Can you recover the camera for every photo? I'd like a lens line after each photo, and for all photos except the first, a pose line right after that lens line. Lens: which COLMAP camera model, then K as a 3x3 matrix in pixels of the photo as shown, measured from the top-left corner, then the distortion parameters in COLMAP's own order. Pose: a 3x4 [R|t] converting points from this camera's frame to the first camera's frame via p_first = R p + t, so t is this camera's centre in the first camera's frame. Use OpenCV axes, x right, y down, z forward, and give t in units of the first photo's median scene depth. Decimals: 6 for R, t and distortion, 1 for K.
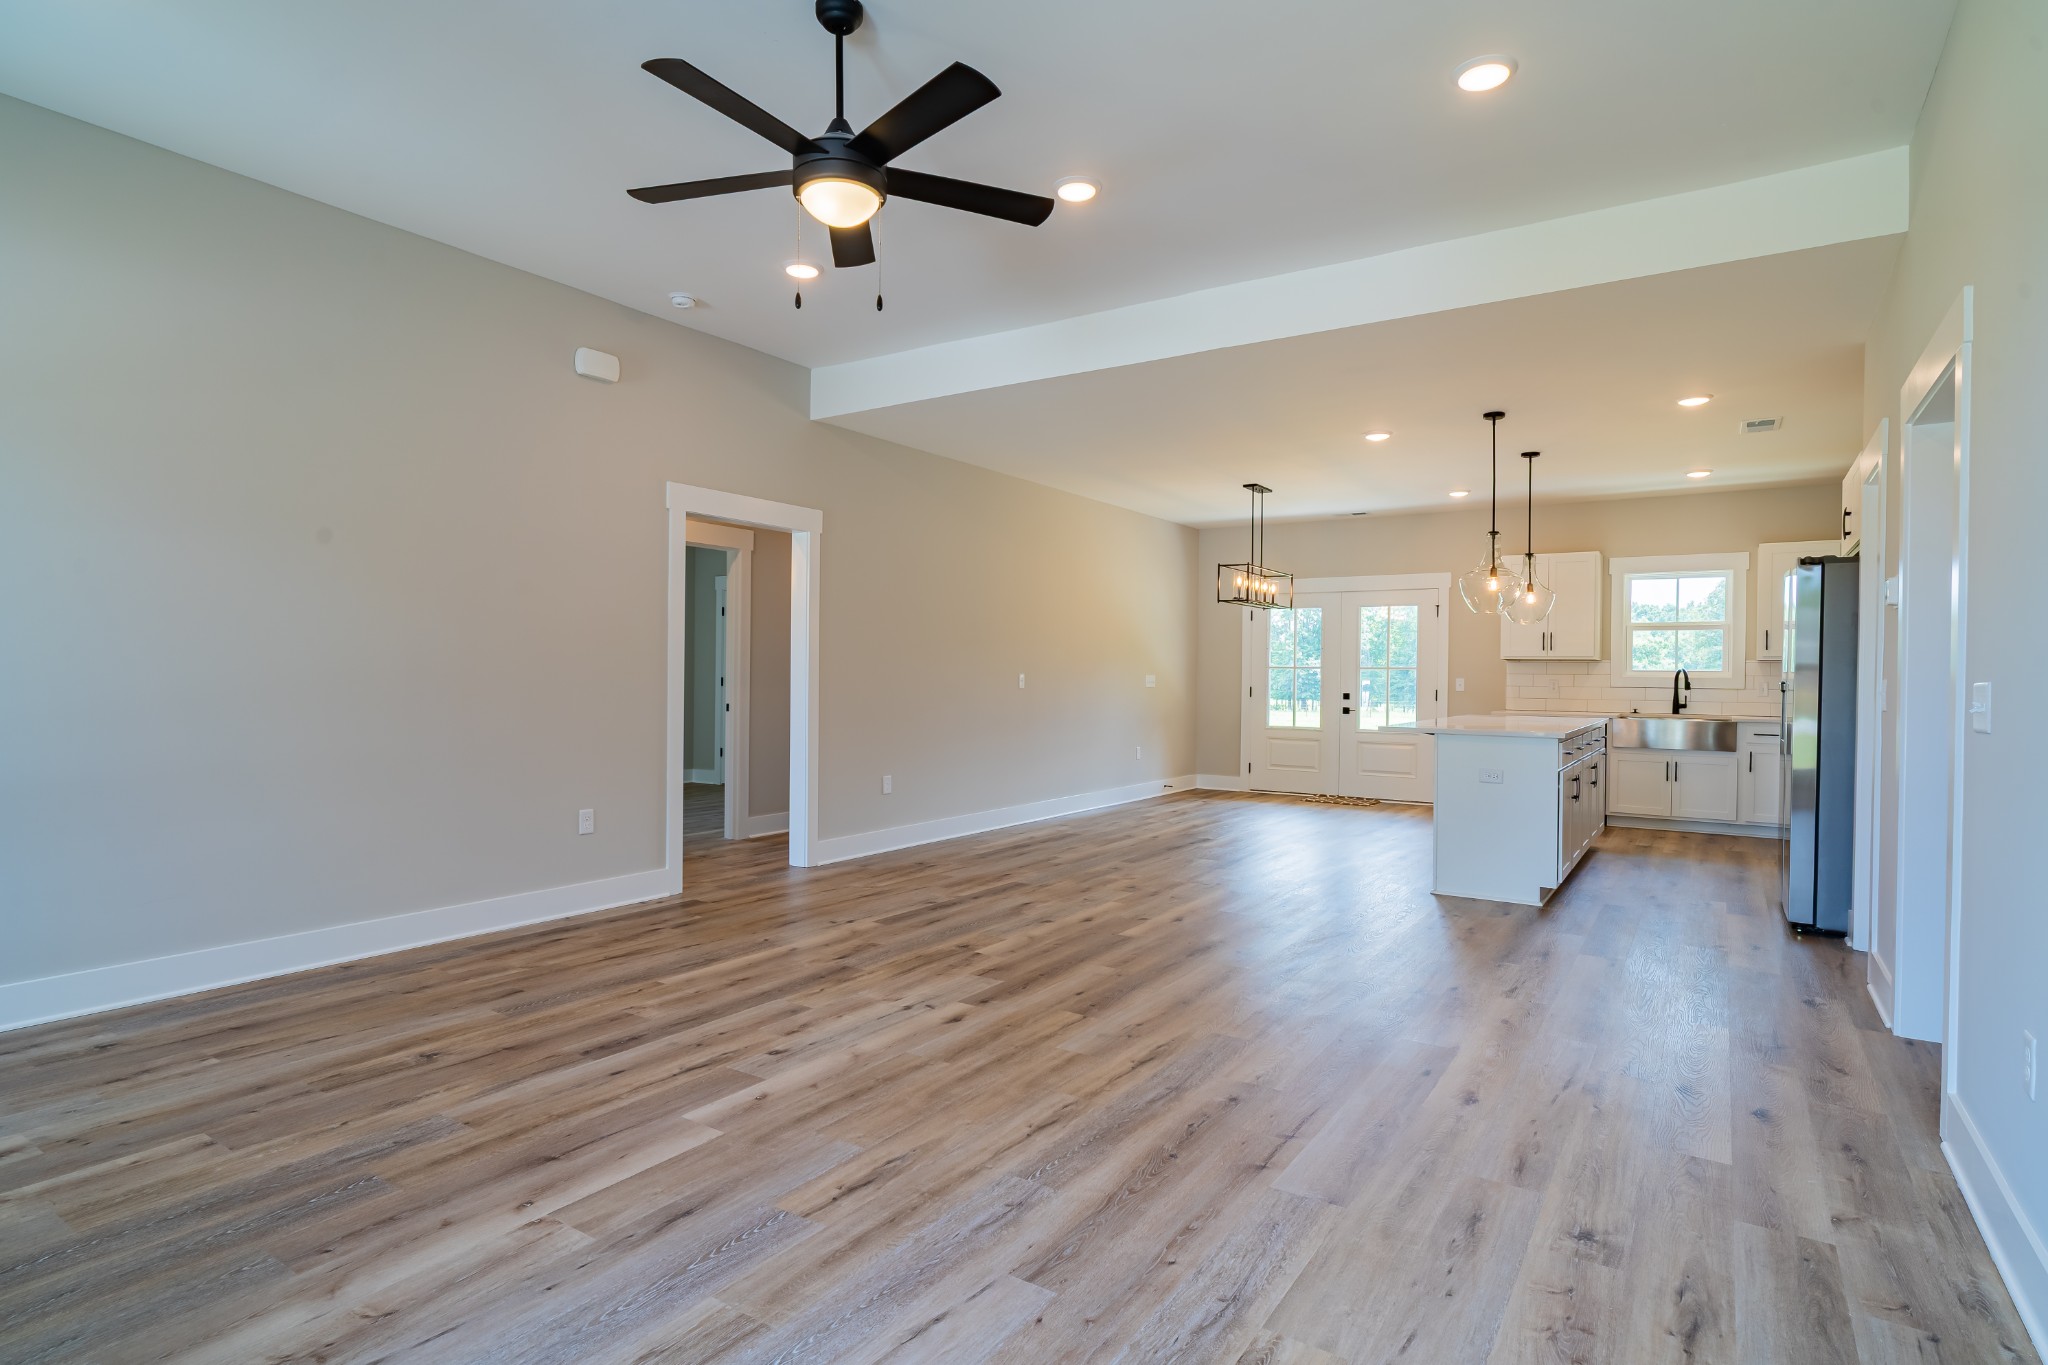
lens RADIAL K [[1060.5, 0, 1027.3], [0, 1060.5, 679.9], [0, 0, 1]] dist [-0.002430, 0.000335]
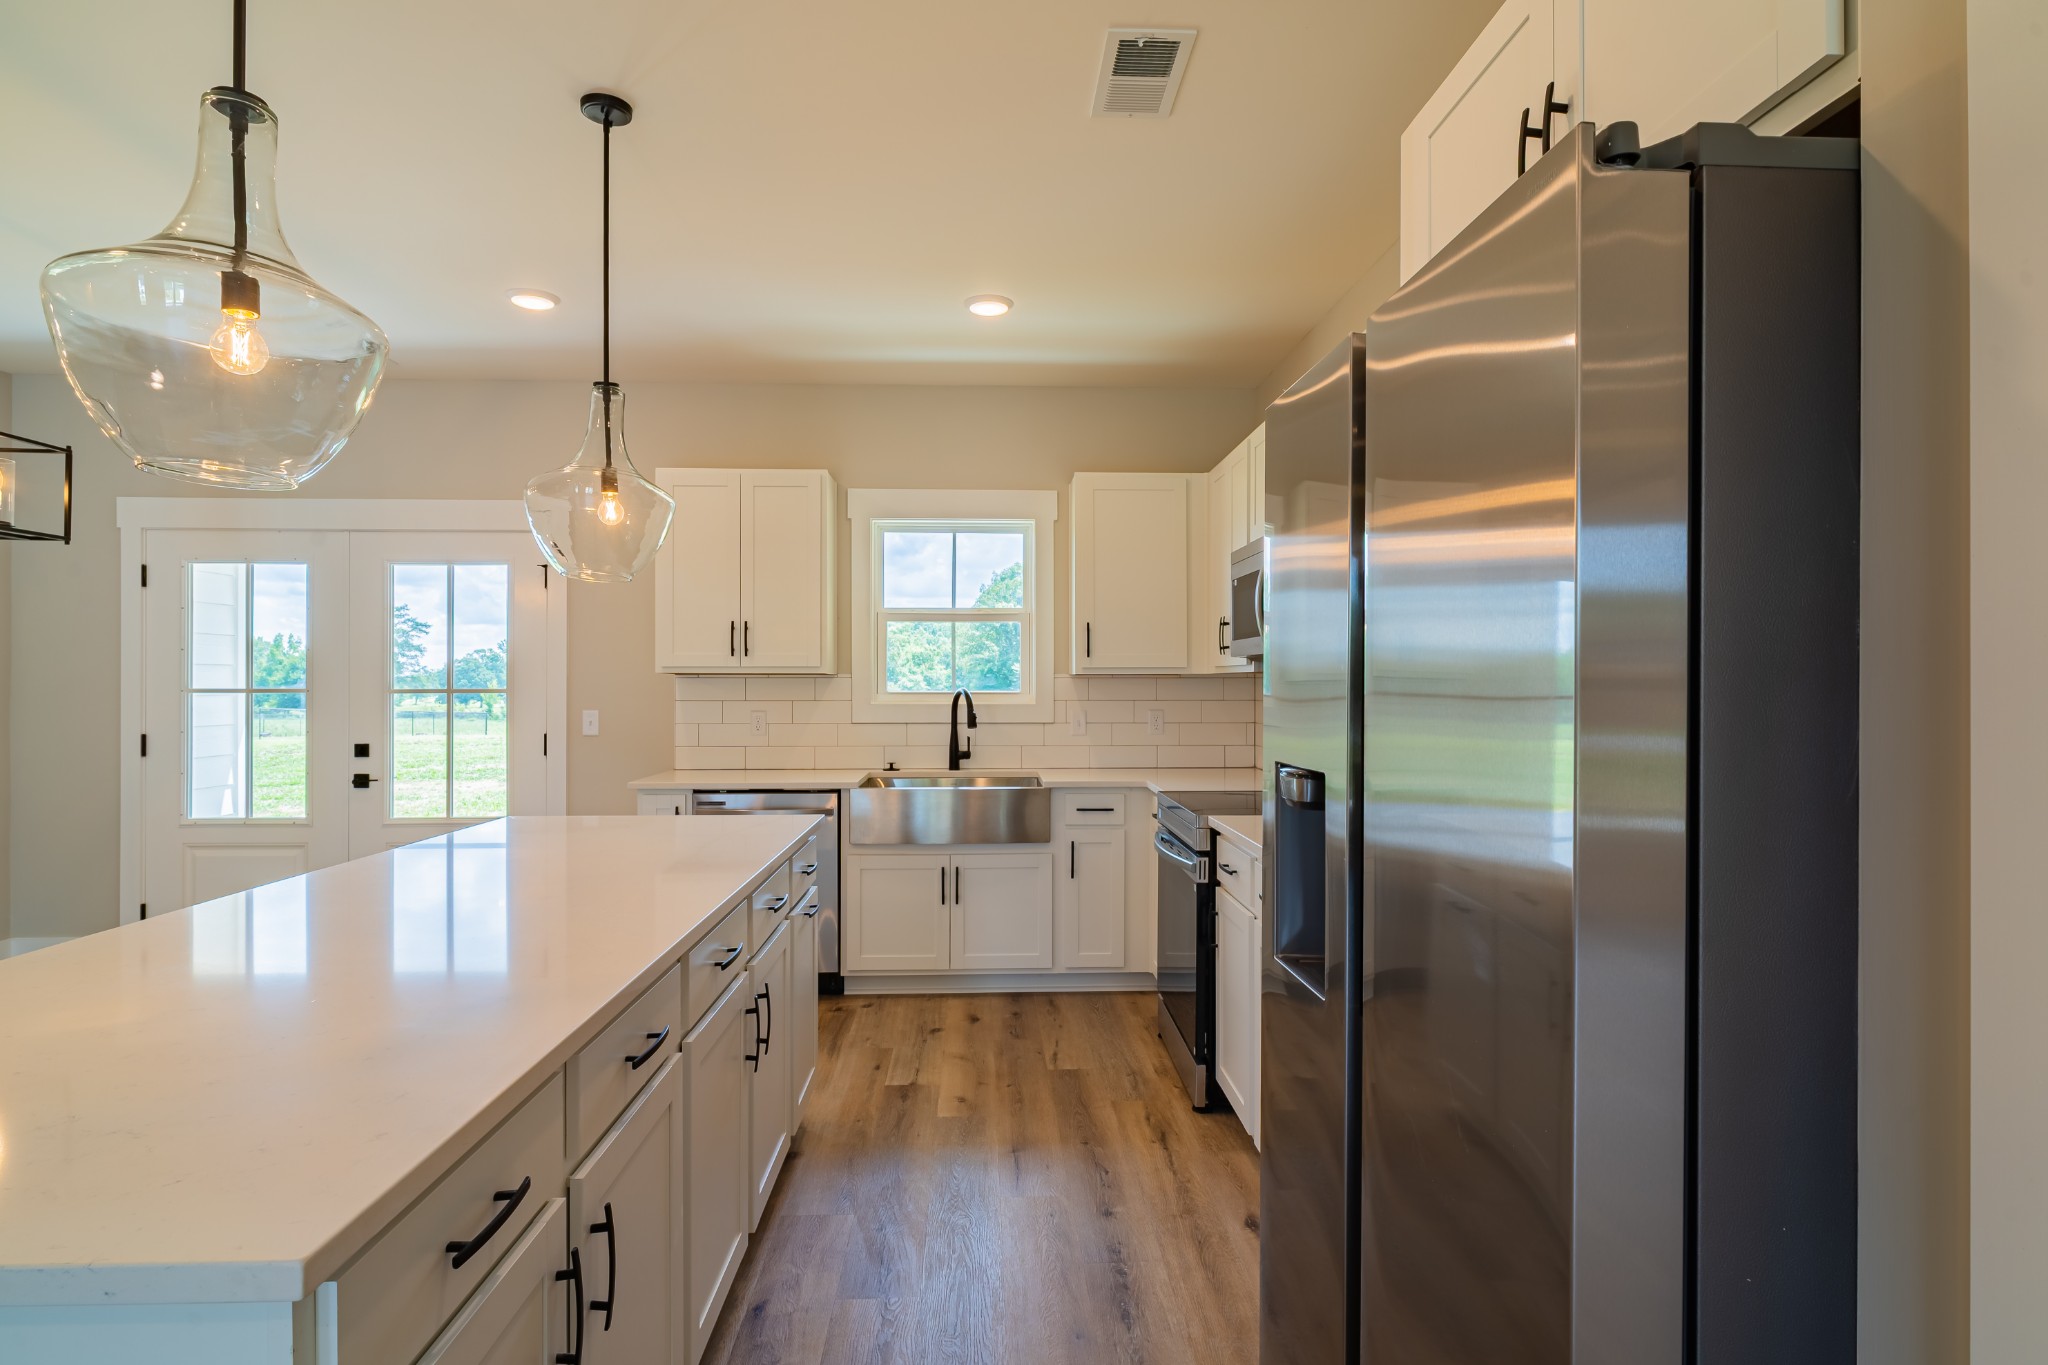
lens RADIAL K [[1060.5, 0, 1024.9], [0, 1060.5, 684.2], [0, 0, 1]] dist [-0.002430, 0.000335]
pose [[0.809949, -0.010372, 0.586409, 0.299941], [0.011513, 0.999932, 0.001785, -0.013396], [-0.586388, 0.005306, 0.810013, 0.500248]]
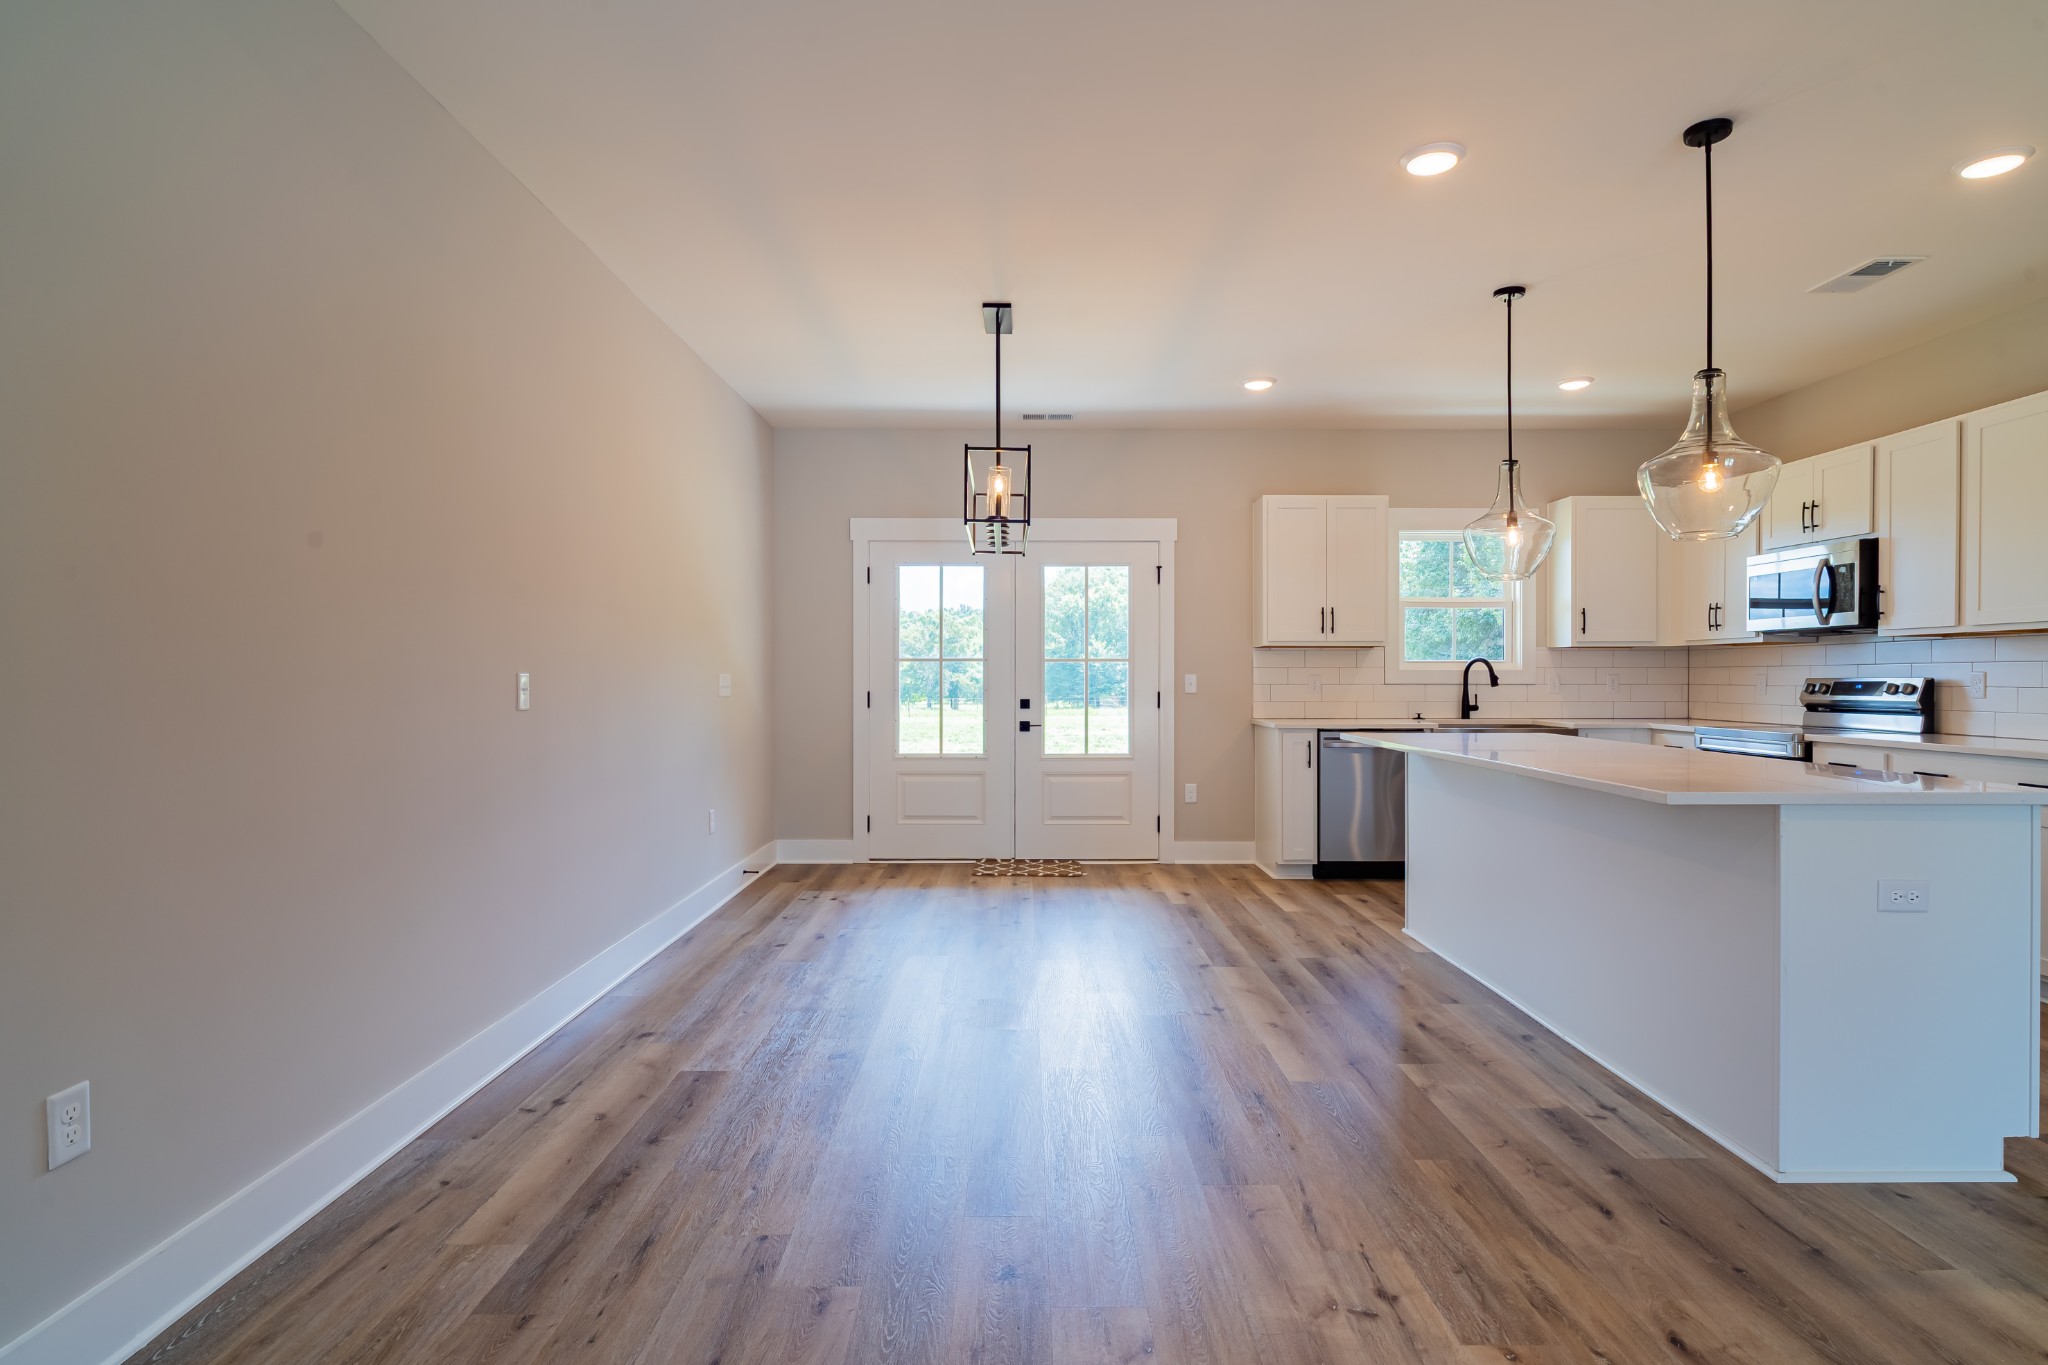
lens RADIAL K [[1060.5, 0, 1022.0], [0, 1060.5, 672.4], [0, 0, 1]] dist [-0.002430, 0.000335]
pose [[0.836526, -0.008622, 0.547860, -0.062303], [0.011719, 0.999929, -0.002157, -0.002607], [-0.547802, 0.008225, 0.836567, 0.522830]]
